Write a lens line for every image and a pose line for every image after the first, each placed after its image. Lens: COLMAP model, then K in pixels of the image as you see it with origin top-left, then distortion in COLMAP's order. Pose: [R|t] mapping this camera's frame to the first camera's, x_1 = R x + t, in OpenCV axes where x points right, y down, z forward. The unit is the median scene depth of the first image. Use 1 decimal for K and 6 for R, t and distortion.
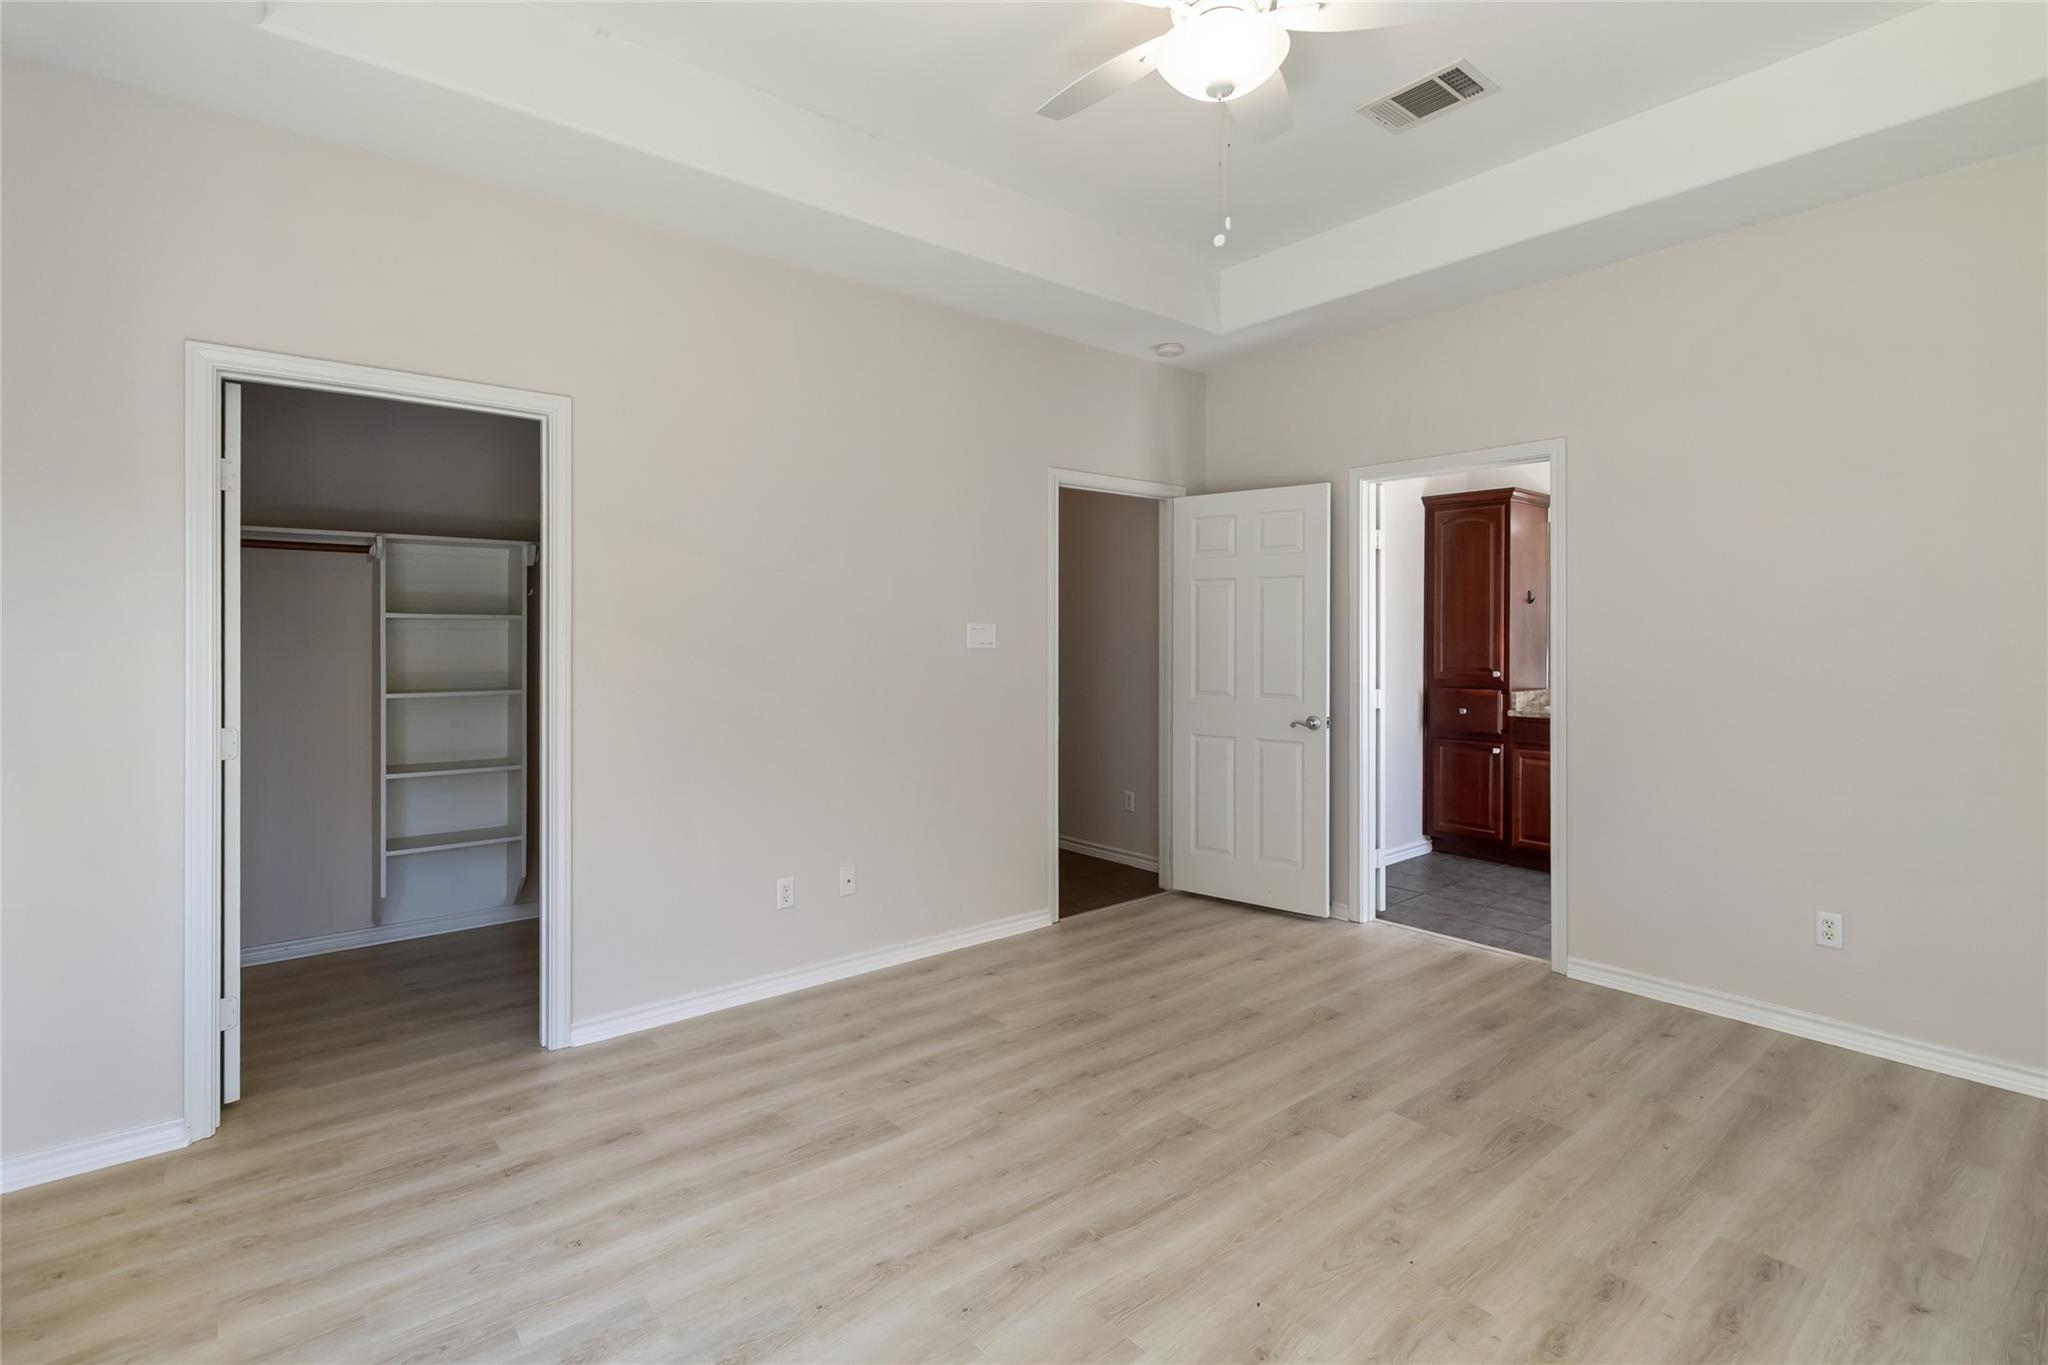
lens RADIAL K [[959.8, 0, 1022.2], [0, 959.8, 640.8], [0, 0, 1]] dist [0.001683, -0.000454]
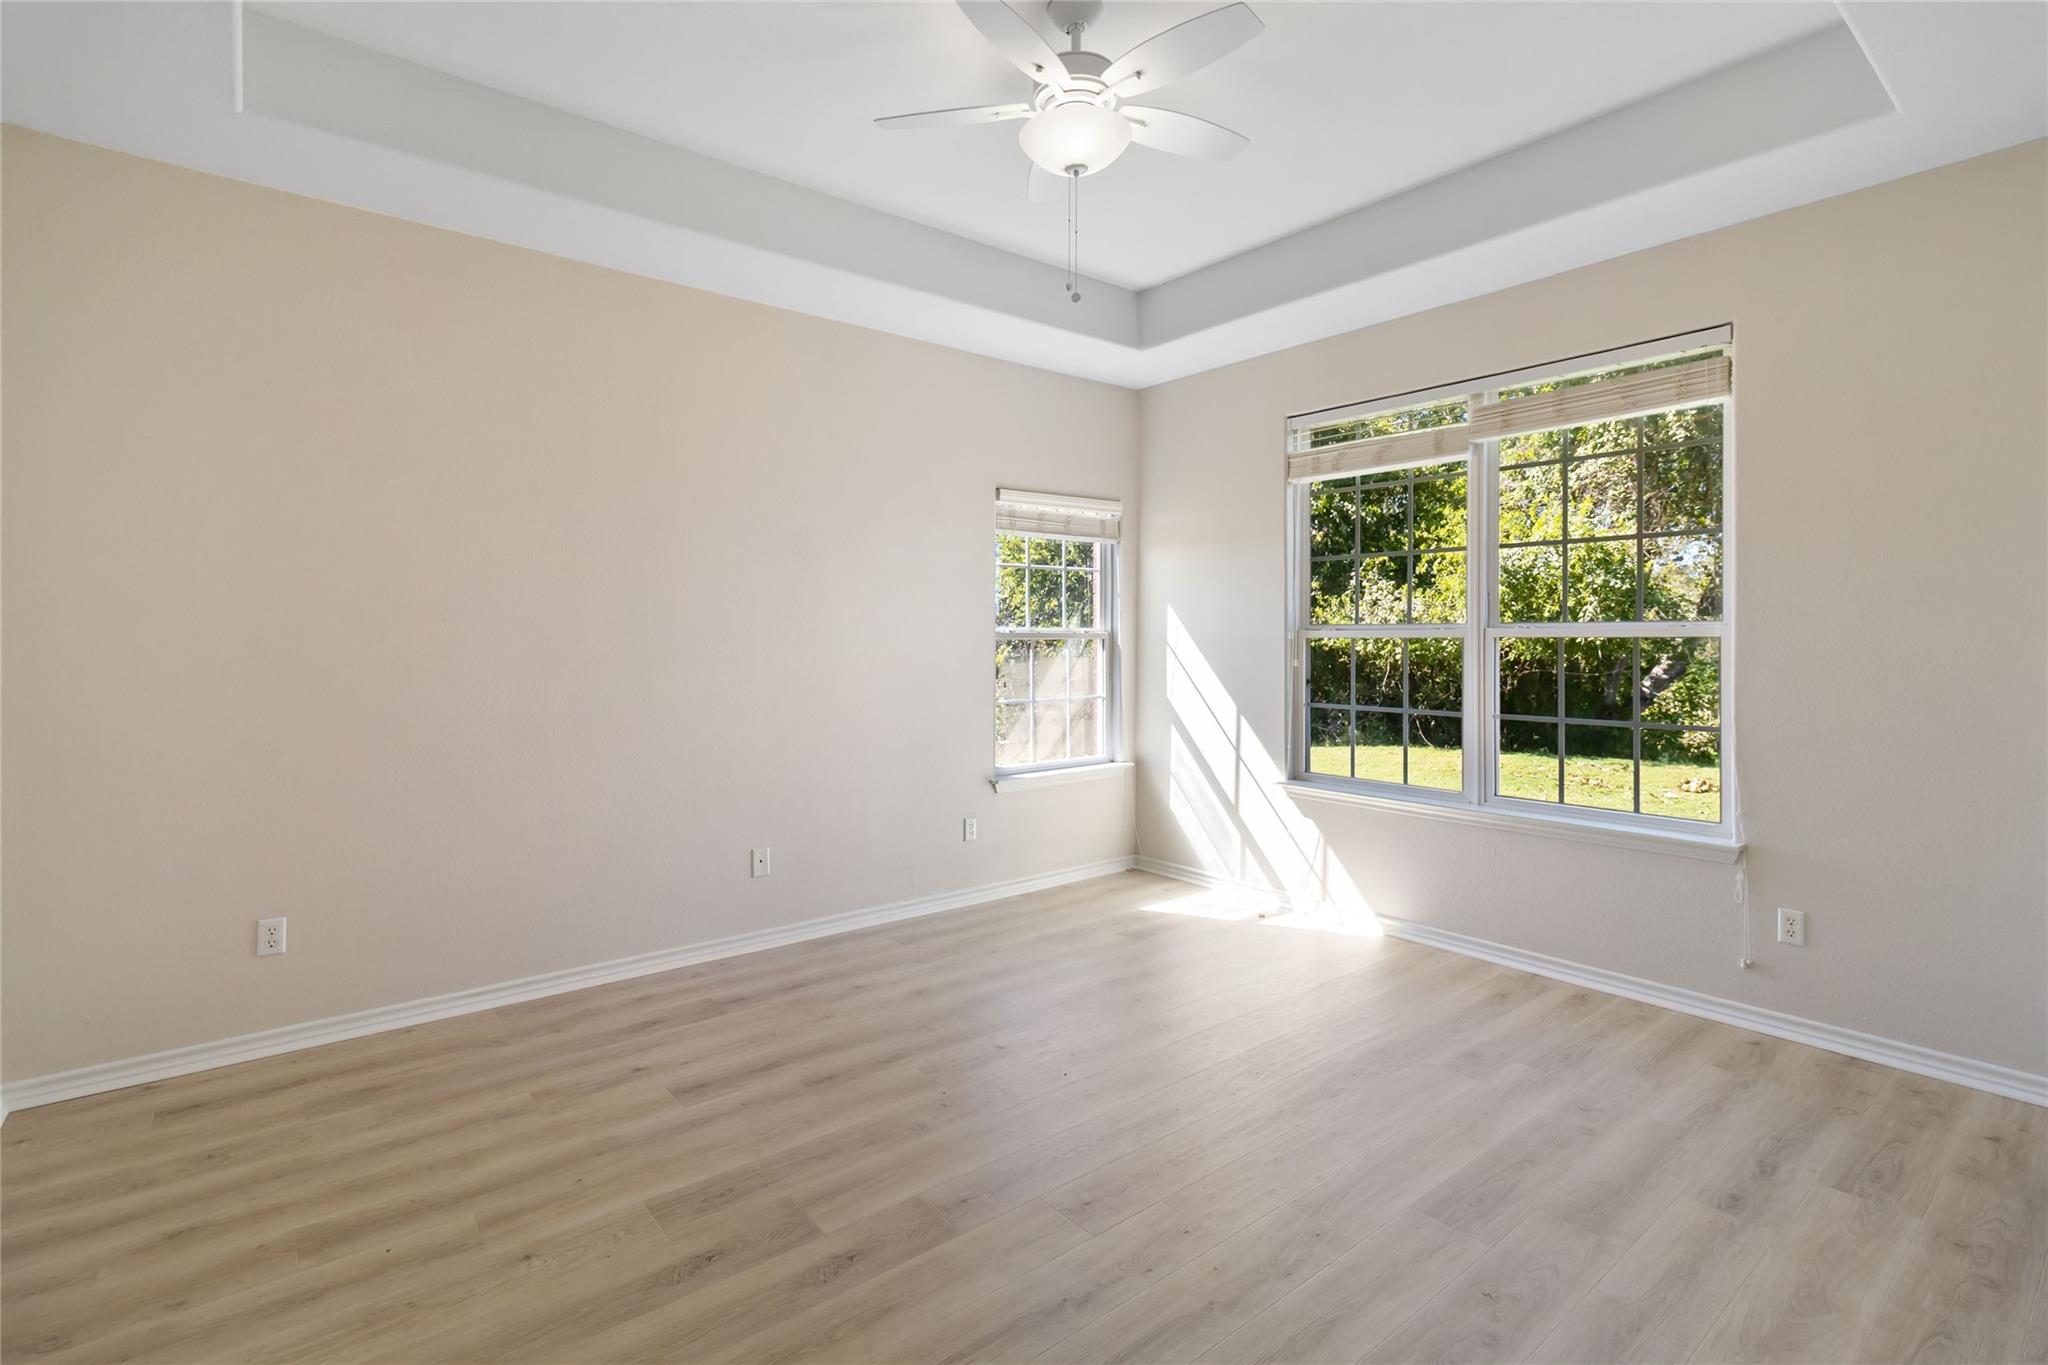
lens RADIAL K [[959.8, 0, 1022.2], [0, 959.8, 640.8], [0, 0, 1]] dist [0.001683, -0.000454]
pose [[-0.999970, -0.000991, 0.007746, 0.239131], [-0.000923, 0.999961, 0.008800, -0.006450], [-0.007754, 0.008793, -0.999931, 1.985468]]
